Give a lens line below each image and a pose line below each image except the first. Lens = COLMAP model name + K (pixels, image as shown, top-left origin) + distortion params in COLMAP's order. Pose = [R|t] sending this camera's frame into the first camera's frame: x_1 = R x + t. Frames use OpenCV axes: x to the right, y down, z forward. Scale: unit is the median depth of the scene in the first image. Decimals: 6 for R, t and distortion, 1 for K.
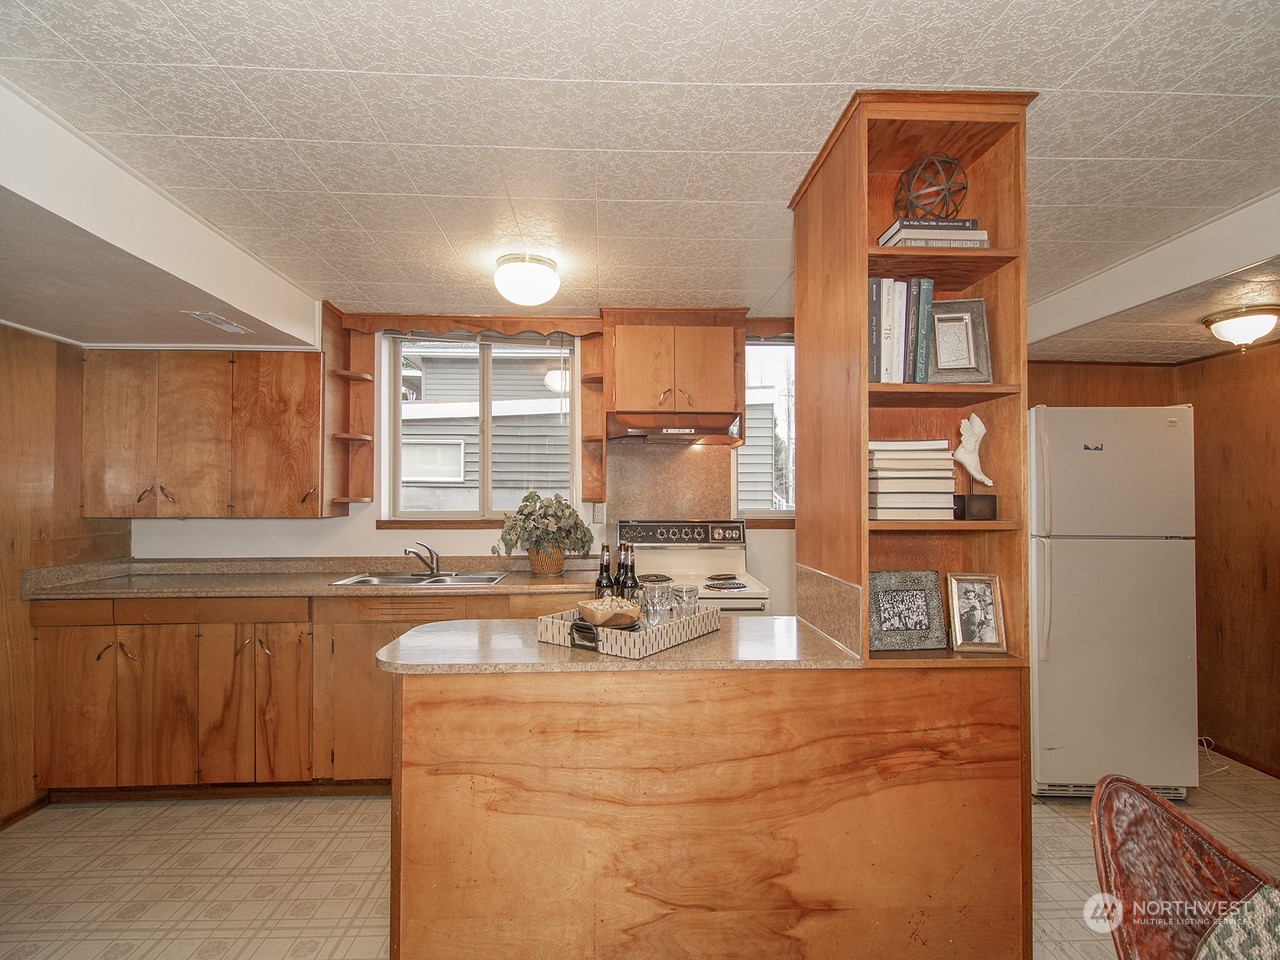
lens RADIAL K [[603.4, 0, 635.1], [0, 603.4, 486.5], [0, 0, 1]] dist [0.011971, -0.007888]
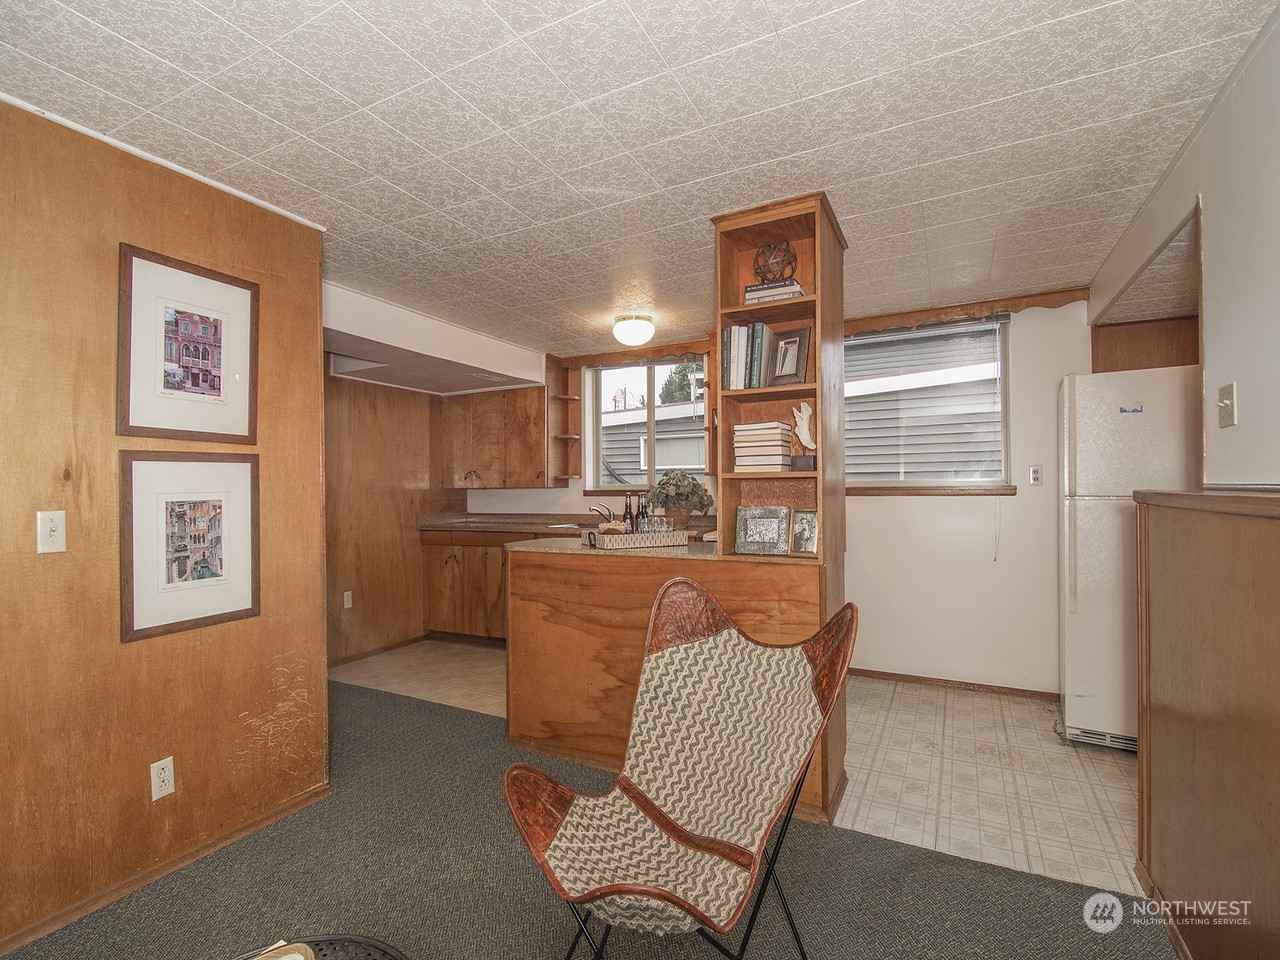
lens RADIAL K [[603.4, 0, 635.1], [0, 603.4, 486.5], [0, 0, 1]] dist [0.011971, -0.007888]
pose [[0.863570, -0.010509, -0.504120, 0.697080], [0.018314, 0.999777, 0.010530, 0.049153], [0.503897, -0.018325, 0.863569, -0.389514]]
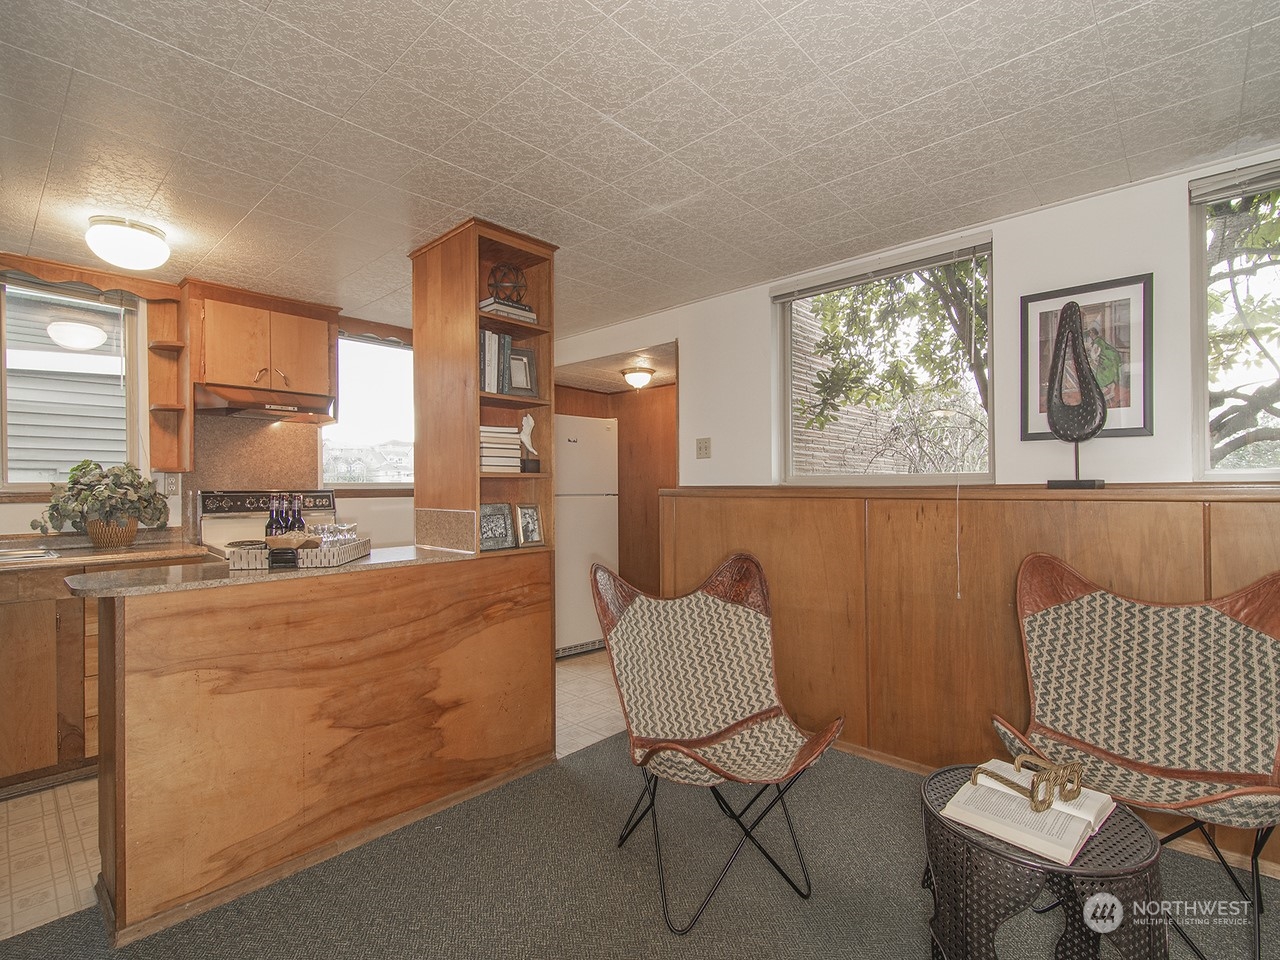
lens RADIAL K [[601.2, 0, 636.1], [0, 601.2, 490.6], [0, 0, 1]] dist [0.021657, -0.017736]
pose [[0.711683, -0.009288, 0.702439, -0.336269], [-0.004260, 0.999837, 0.017536, 0.052568], [-0.702488, -0.015473, 0.711528, -0.354981]]
